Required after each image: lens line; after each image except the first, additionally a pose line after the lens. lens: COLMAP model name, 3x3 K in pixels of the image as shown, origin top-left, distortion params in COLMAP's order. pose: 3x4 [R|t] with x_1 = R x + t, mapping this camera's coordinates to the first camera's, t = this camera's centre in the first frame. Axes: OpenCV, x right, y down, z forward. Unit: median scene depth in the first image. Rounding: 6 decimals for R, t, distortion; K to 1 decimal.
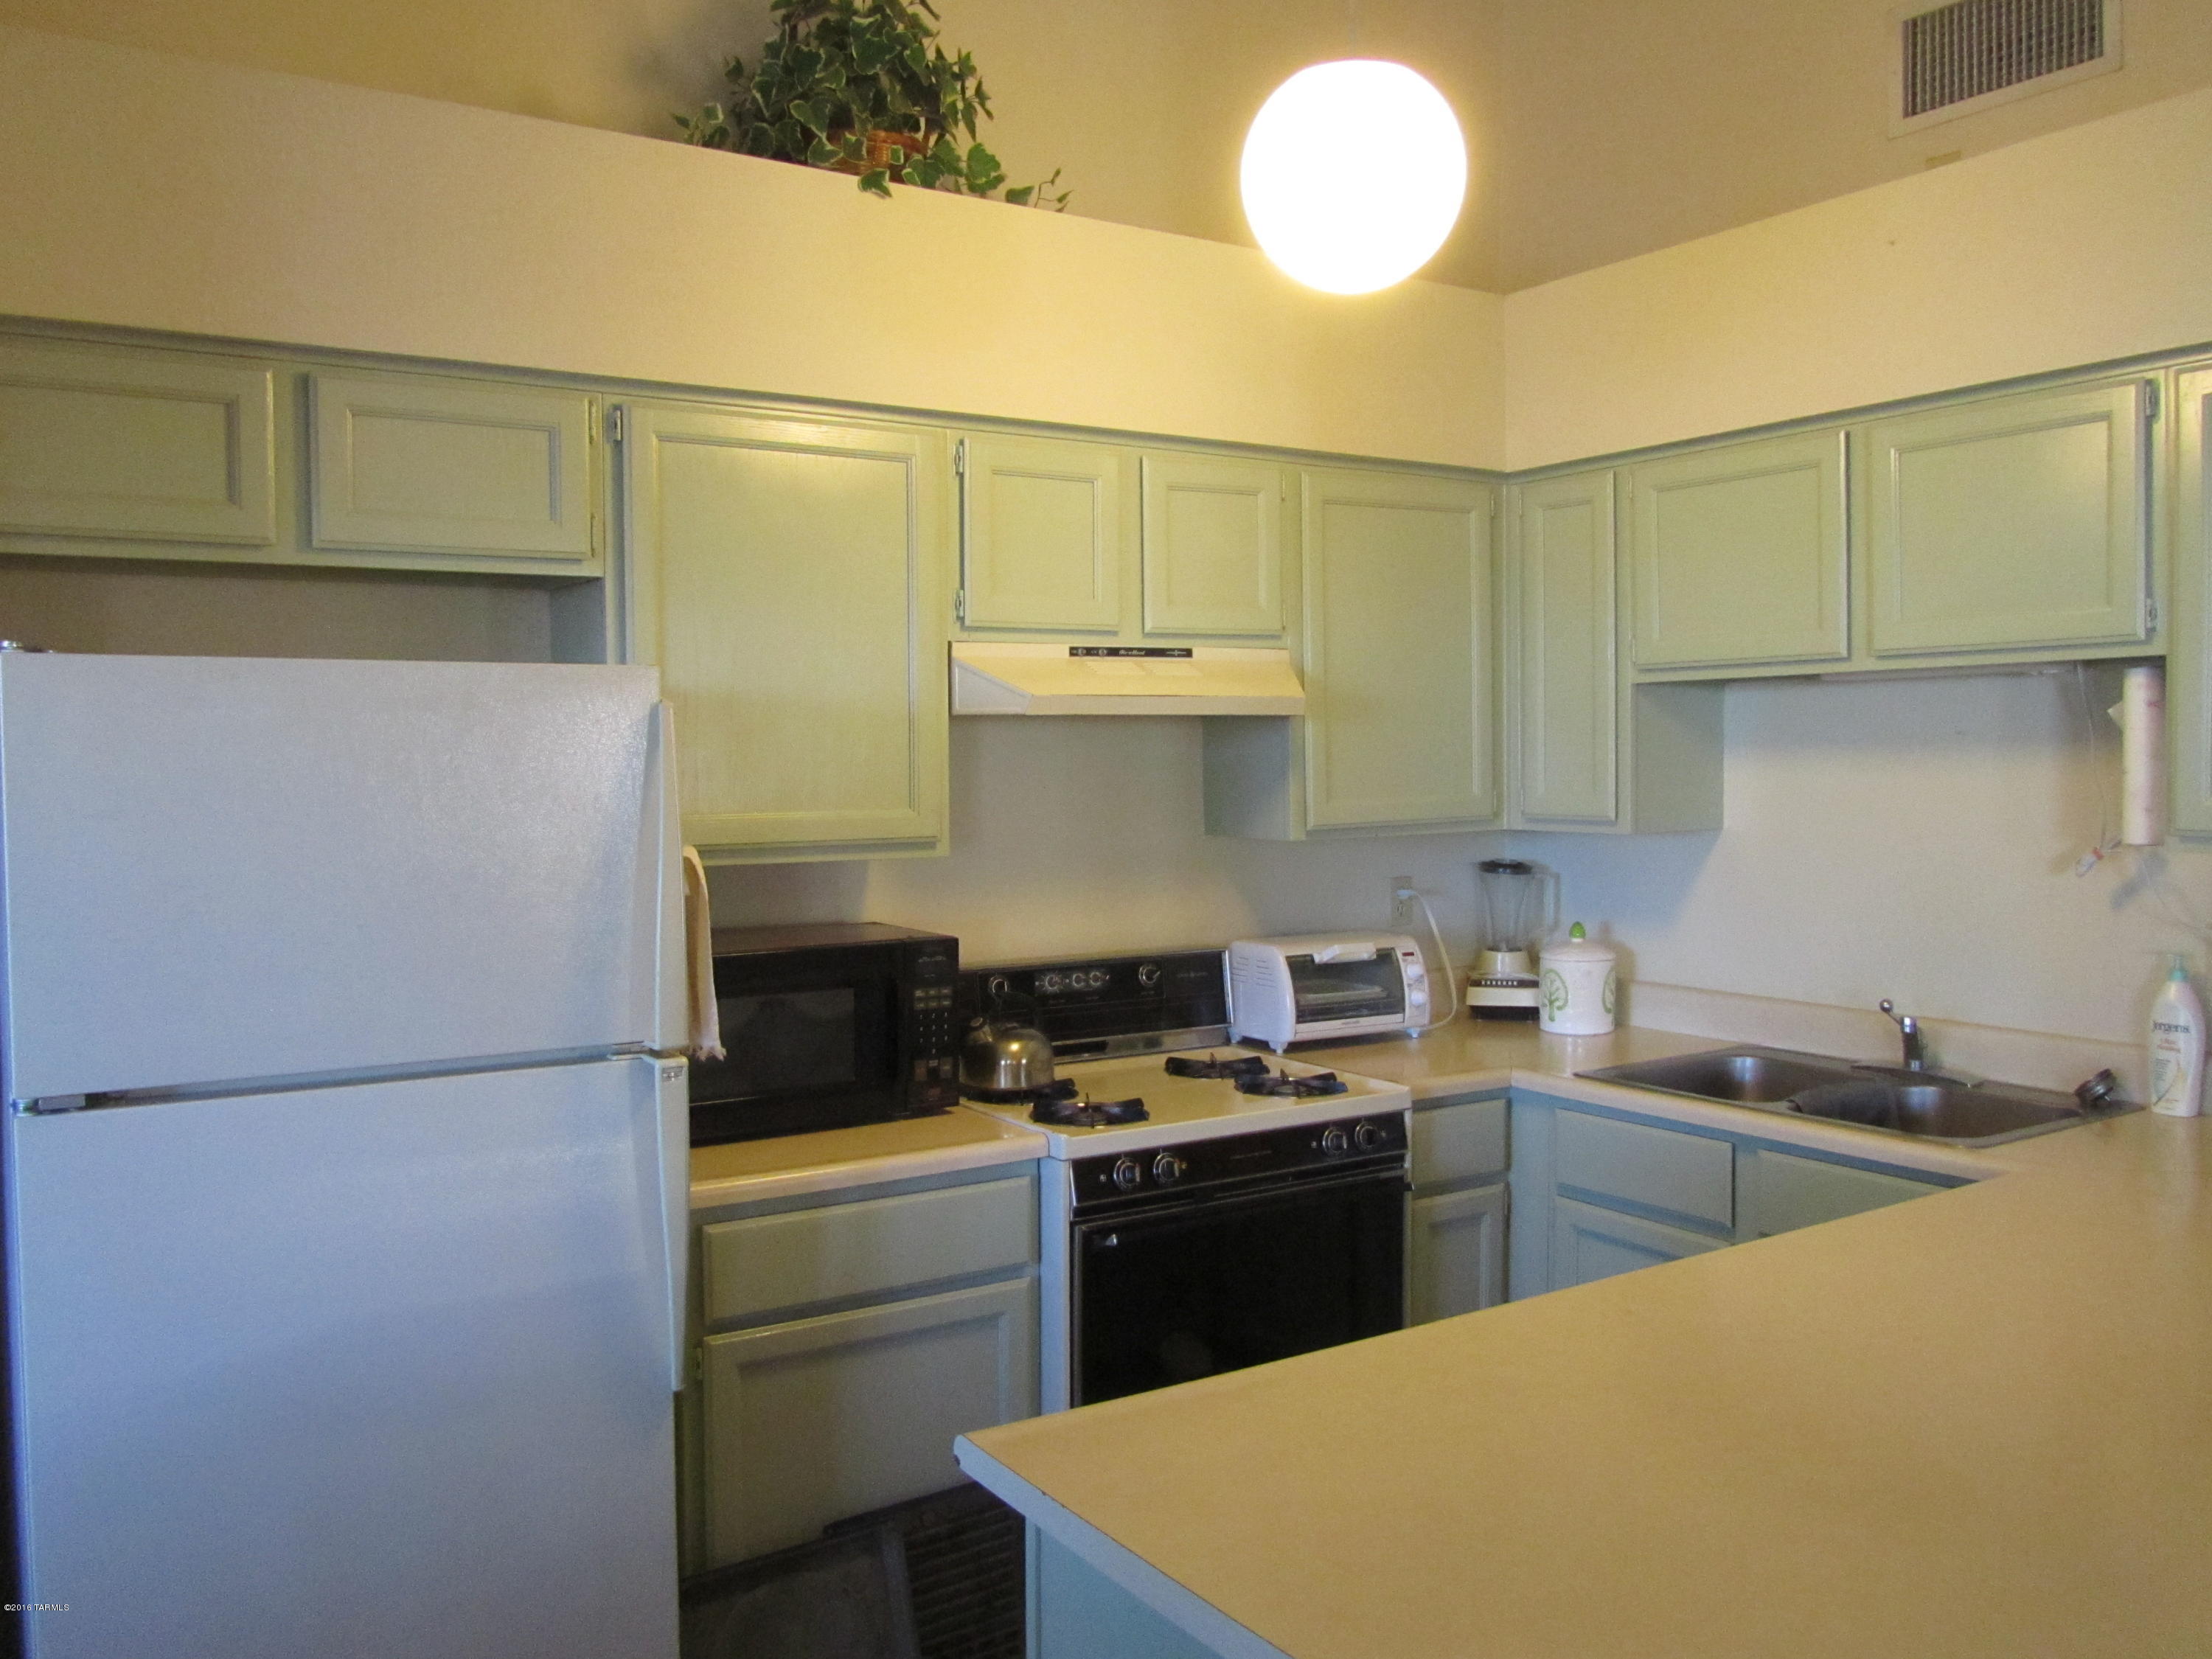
lens RADIAL K [[1815.5, 0, 1118.0], [0, 1815.5, 834.0], [0, 0, 1]] dist [-0.046276, 0.016918]
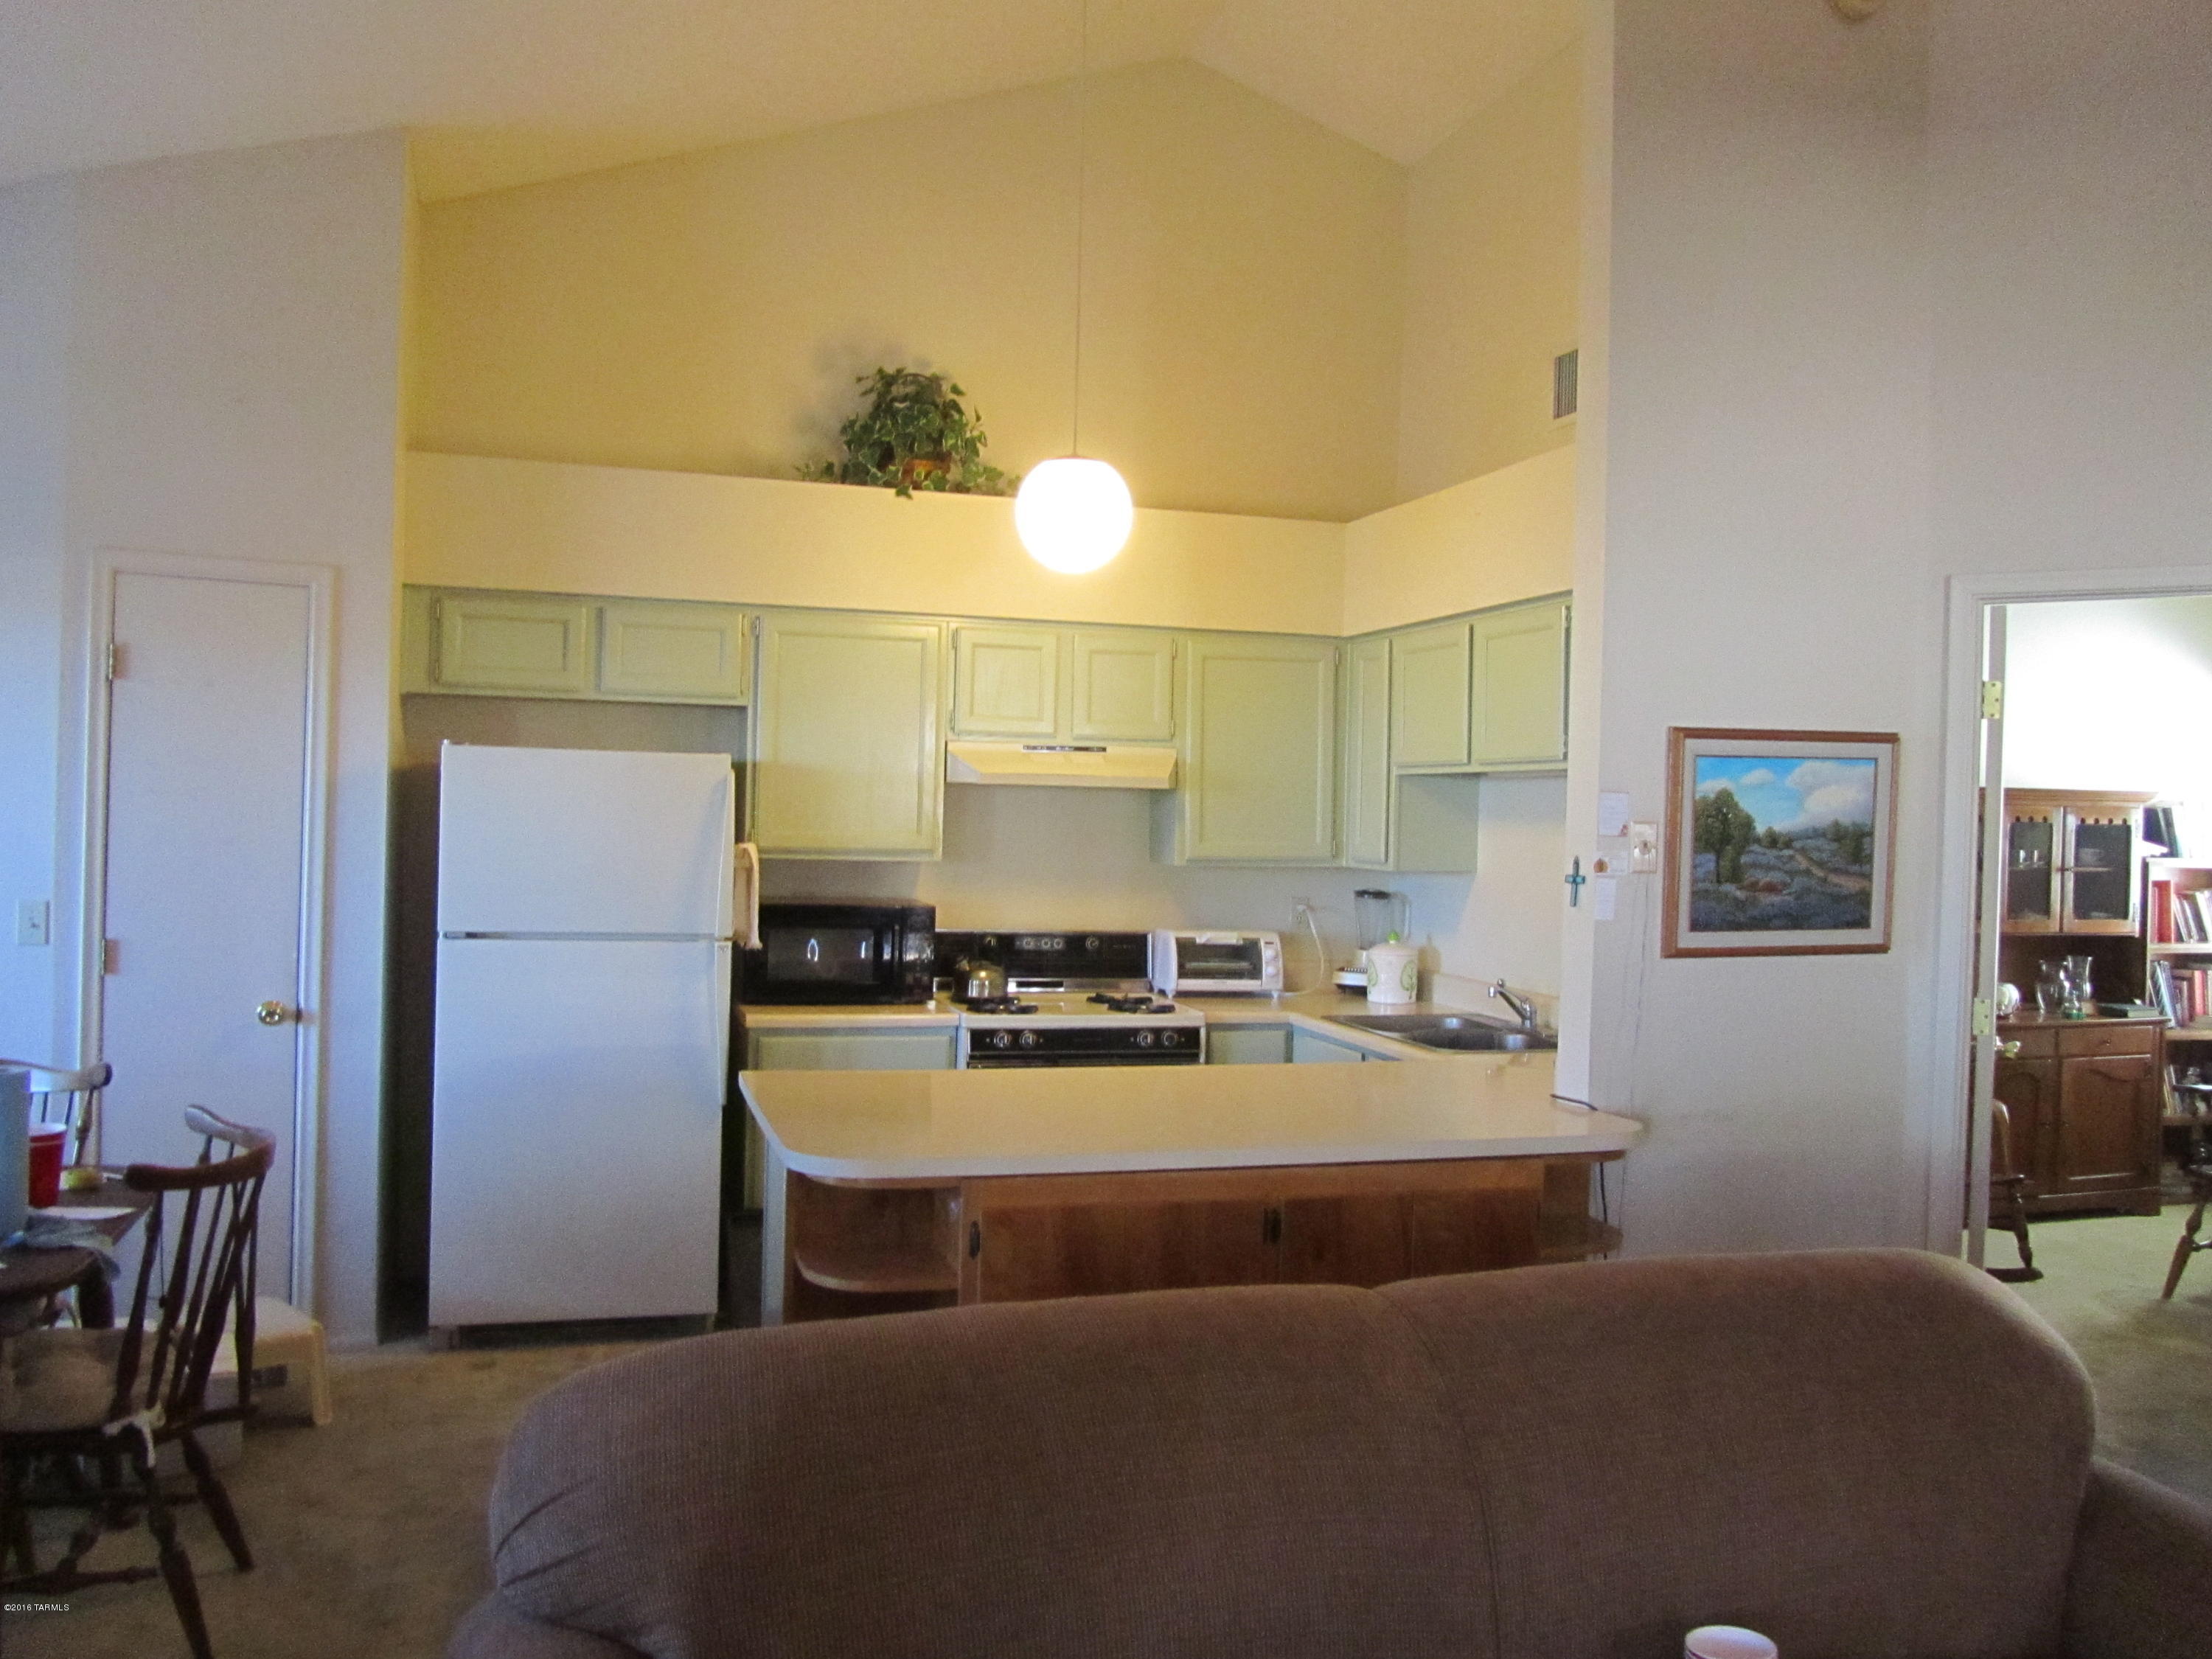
lens RADIAL K [[1815.5, 0, 1118.0], [0, 1815.5, 834.0], [0, 0, 1]] dist [-0.046276, 0.016918]
pose [[0.957727, 0.038919, -0.285034, 0.544144], [-0.048052, 0.998529, -0.025117, 0.020378], [0.283637, 0.037752, 0.958188, -0.615292]]
